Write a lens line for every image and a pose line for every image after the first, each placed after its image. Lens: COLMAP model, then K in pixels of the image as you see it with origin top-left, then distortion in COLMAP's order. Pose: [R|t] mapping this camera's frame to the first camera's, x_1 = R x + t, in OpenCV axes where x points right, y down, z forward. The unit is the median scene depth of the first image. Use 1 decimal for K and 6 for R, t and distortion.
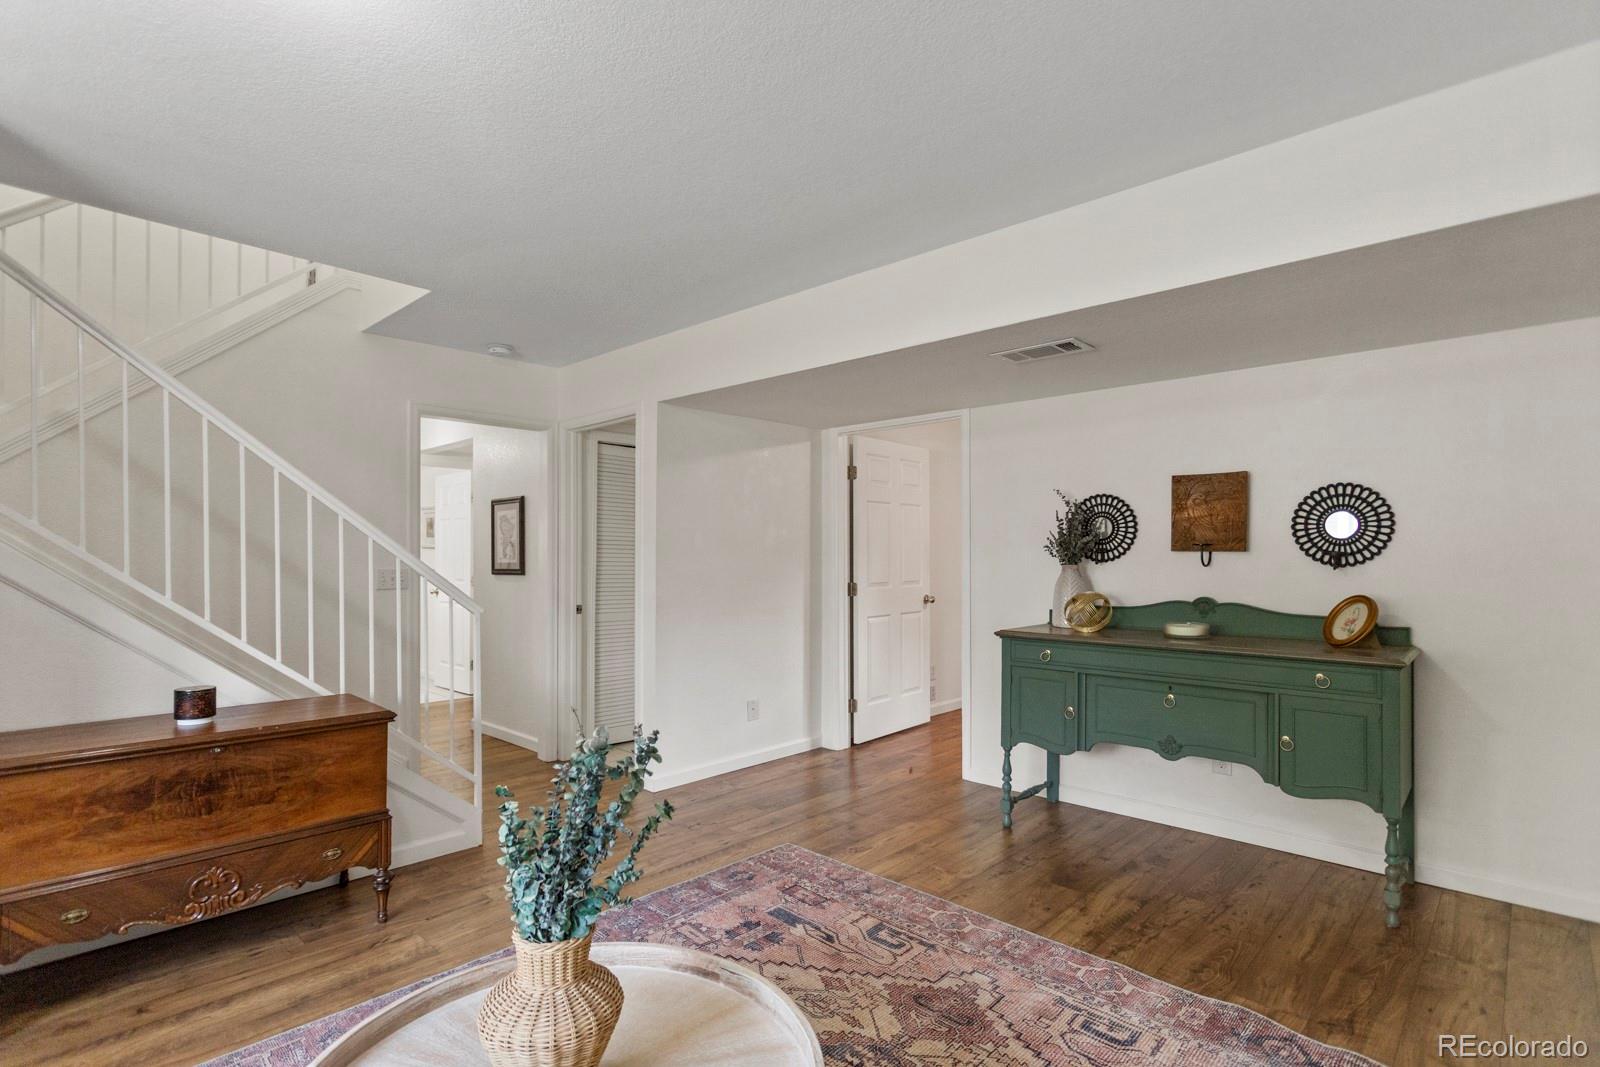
lens RADIAL K [[765.0, 0, 799.3], [0, 765.0, 554.4], [0, 0, 1]] dist [0.001048, 0.000806]
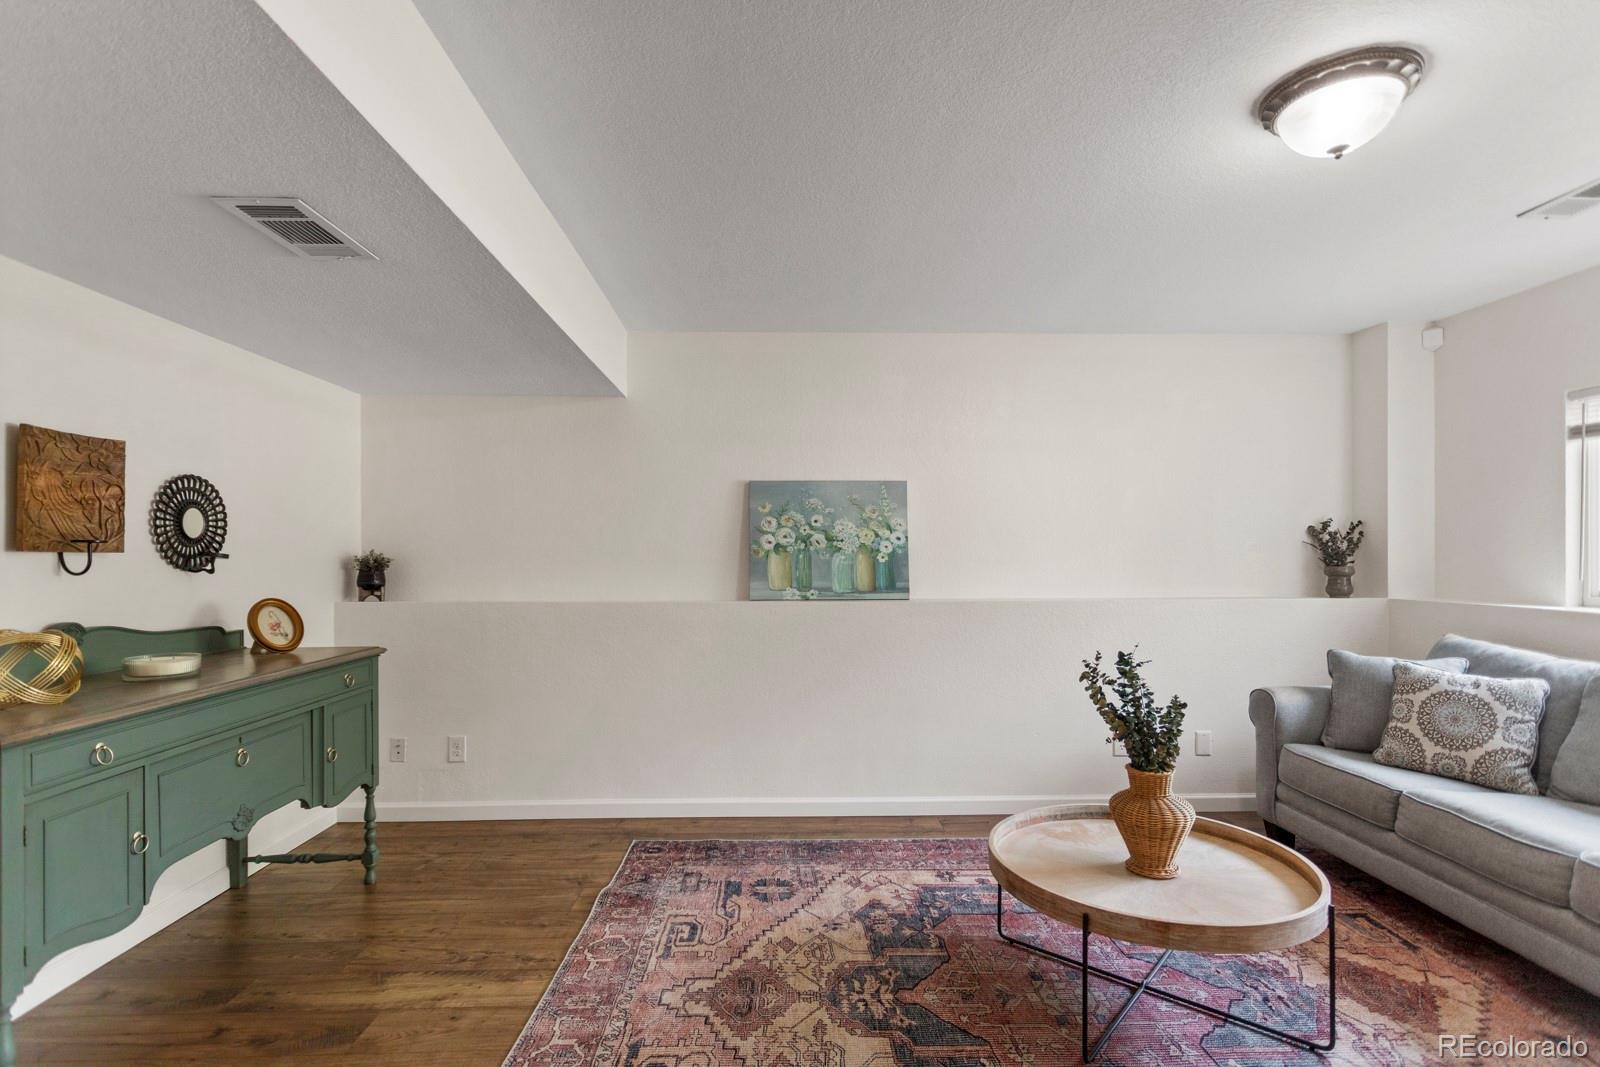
lens RADIAL K [[765.0, 0, 799.3], [0, 765.0, 554.4], [0, 0, 1]] dist [0.001048, 0.000806]
pose [[-0.702585, 0.004440, 0.711586, -0.395083], [0.003619, 0.999990, -0.002667, 0.002259], [-0.711590, 0.000701, -0.702594, 1.098392]]
